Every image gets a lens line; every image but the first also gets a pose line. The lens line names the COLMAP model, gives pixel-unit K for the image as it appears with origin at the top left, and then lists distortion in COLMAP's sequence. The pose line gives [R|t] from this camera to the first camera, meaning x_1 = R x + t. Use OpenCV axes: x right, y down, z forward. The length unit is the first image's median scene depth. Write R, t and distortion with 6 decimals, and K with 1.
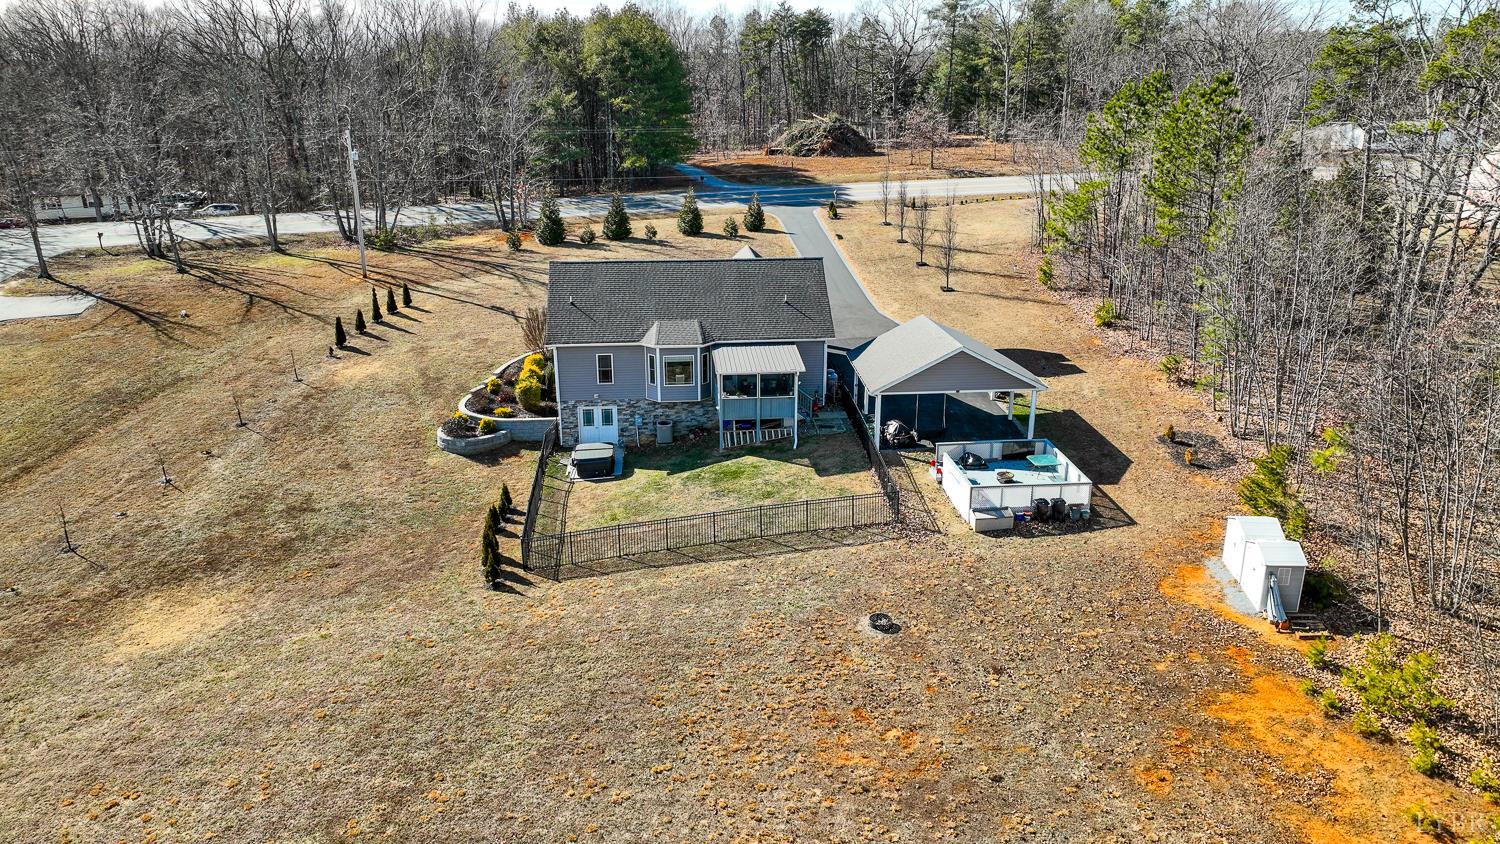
lens RADIAL K [[1055.2, 0, 746.0], [0, 1055.2, 416.4], [0, 0, 1]] dist [0.003622, 0.003435]
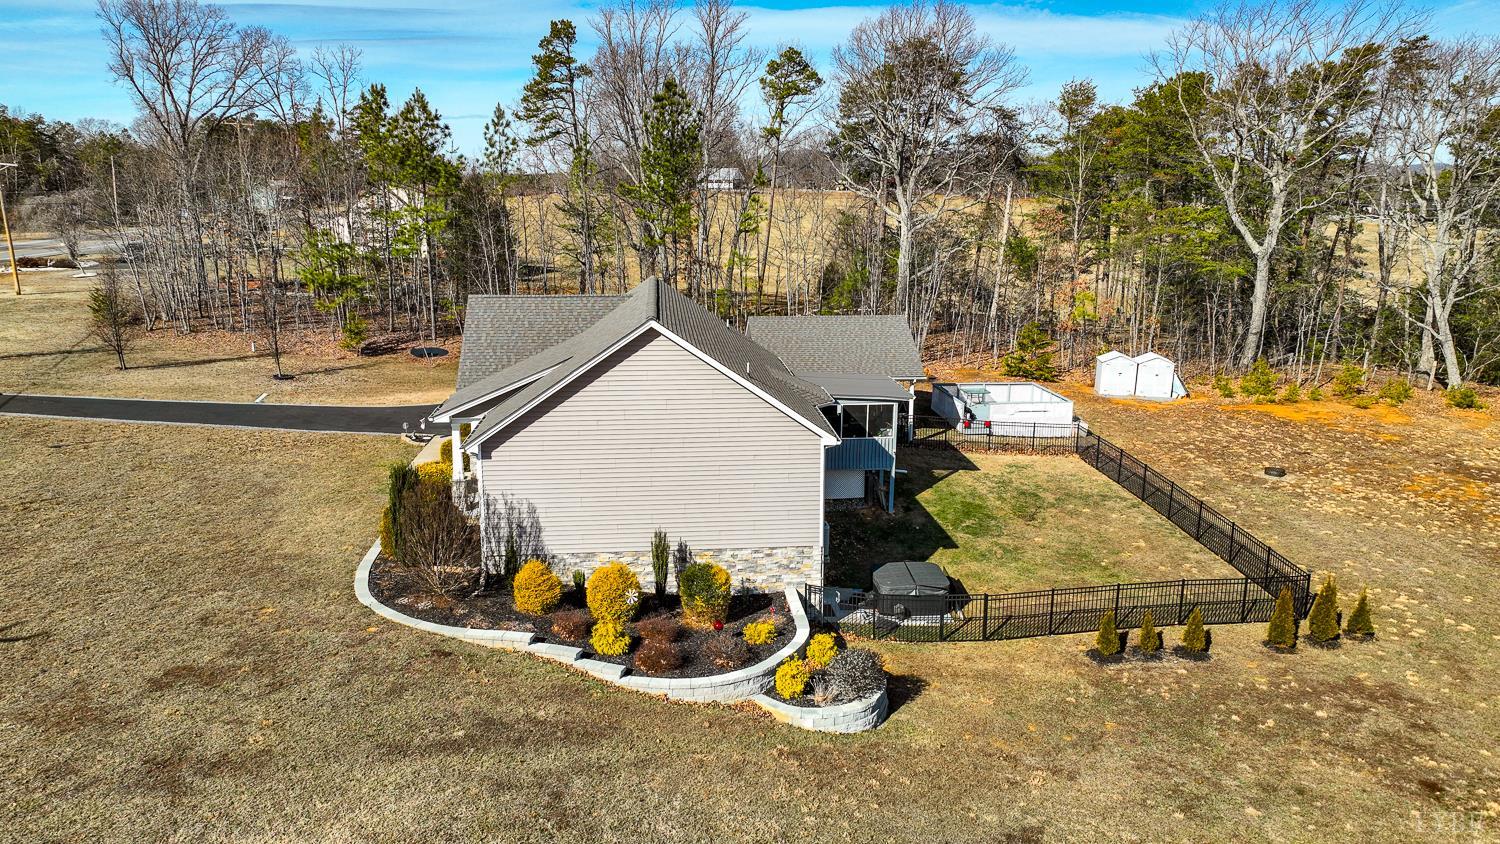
lens RADIAL K [[1055.2, 0, 746.0], [0, 1055.2, 416.4], [0, 0, 1]] dist [0.003622, 0.003435]
pose [[0.005572, -0.209171, 0.977863, -0.717167], [0.317019, 0.927807, 0.196657, -0.201284], [-0.948403, 0.308905, 0.071481, 1.011896]]
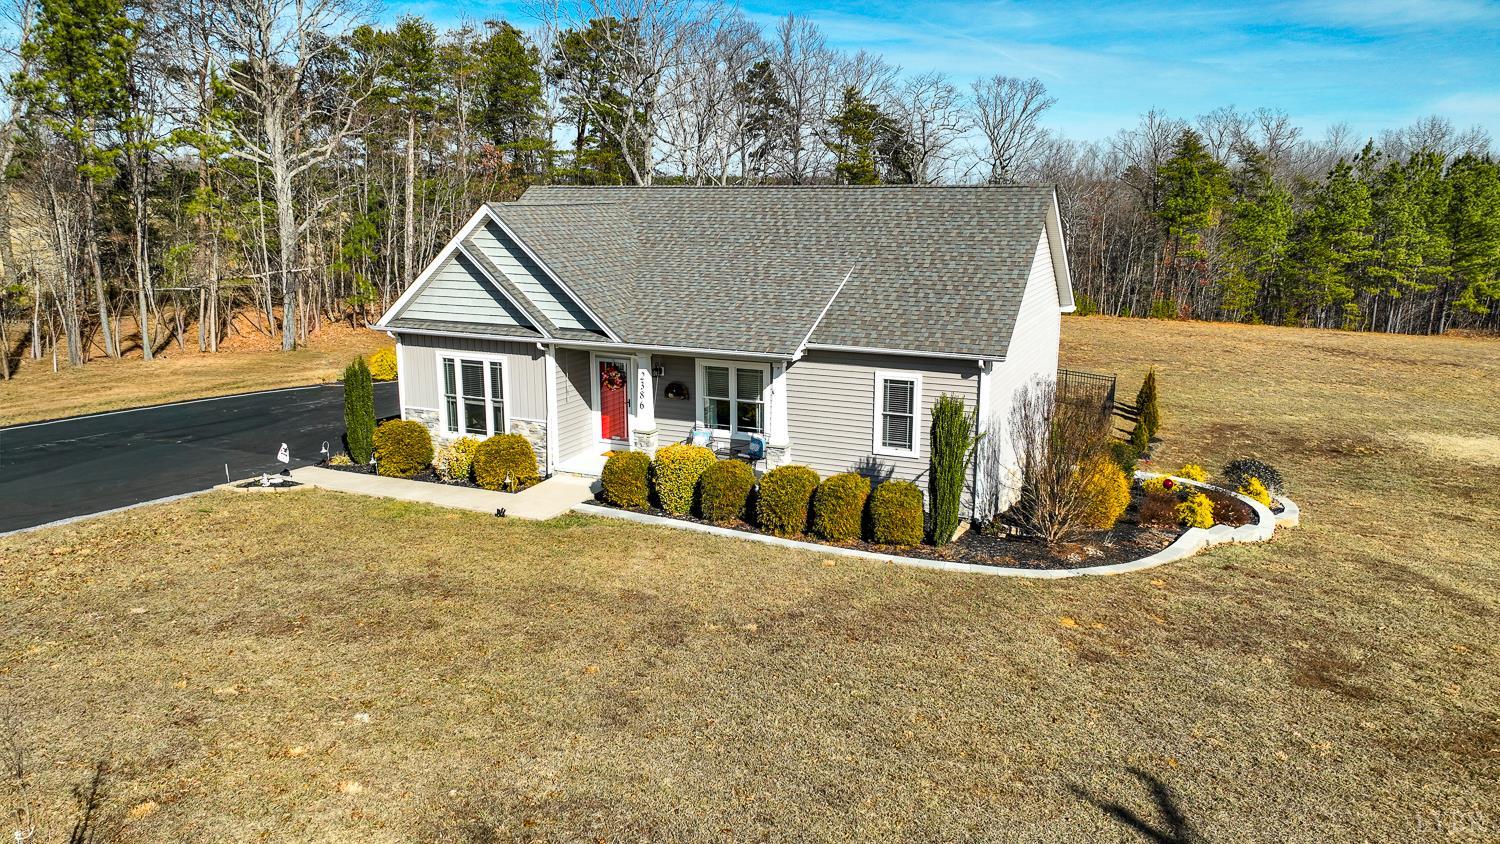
lens RADIAL K [[1055.2, 0, 746.0], [0, 1055.2, 416.4], [0, 0, 1]] dist [0.003622, 0.003435]
pose [[-0.869228, -0.104313, 0.483282, -0.319173], [0.155527, 0.870176, 0.467552, -0.309038], [-0.469312, 0.481572, -0.740158, 1.536723]]
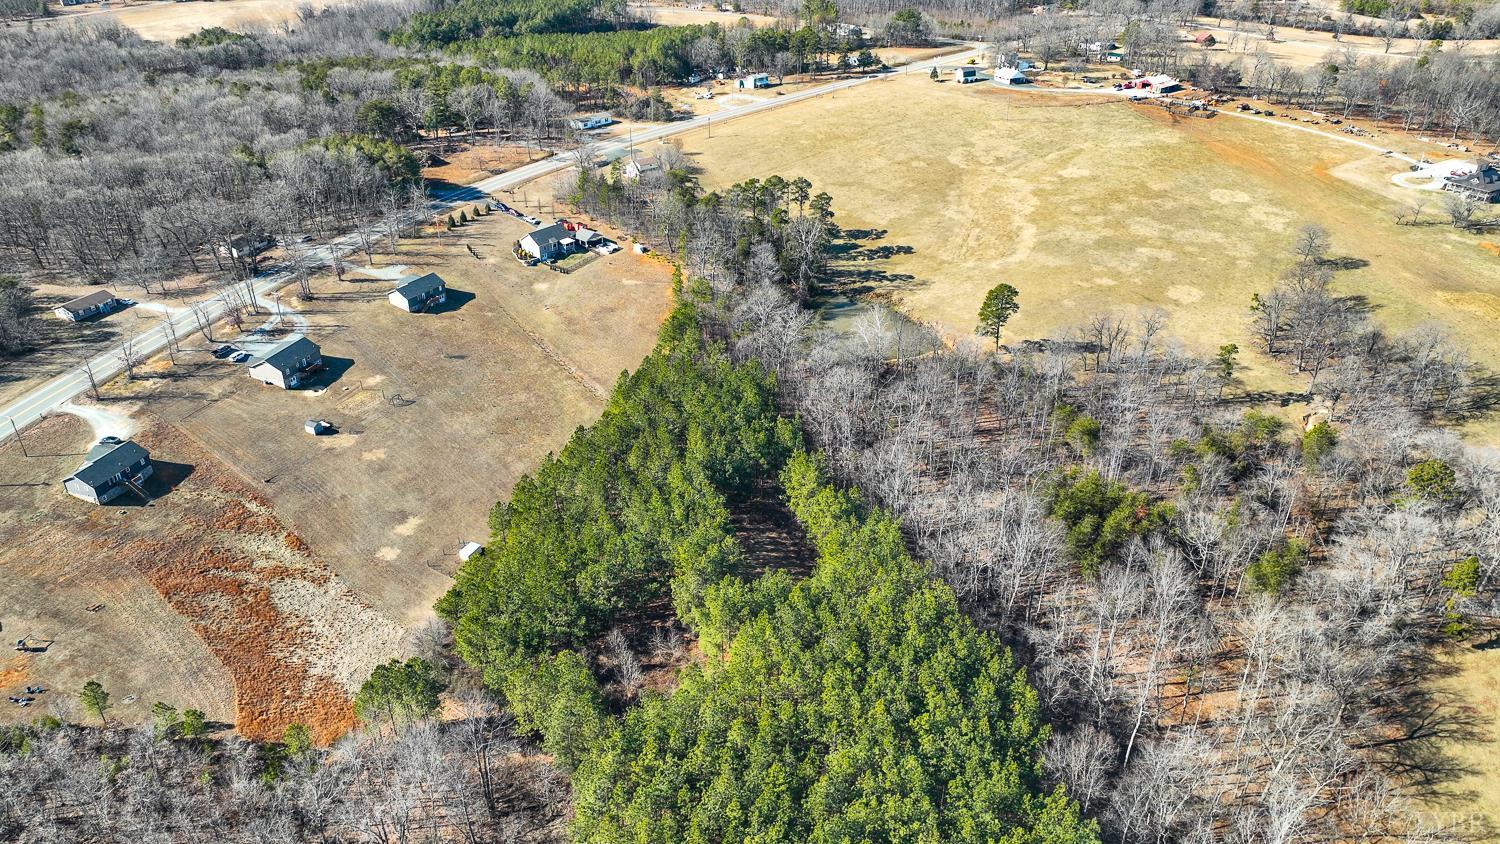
lens RADIAL K [[1055.2, 0, 746.0], [0, 1055.2, 416.4], [0, 0, 1]] dist [0.003622, 0.003435]
pose [[0.711829, -0.345726, 0.611369, -3.745181], [0.223996, 0.936752, 0.268925, -0.567952], [-0.665676, -0.054484, 0.744249, -4.947785]]
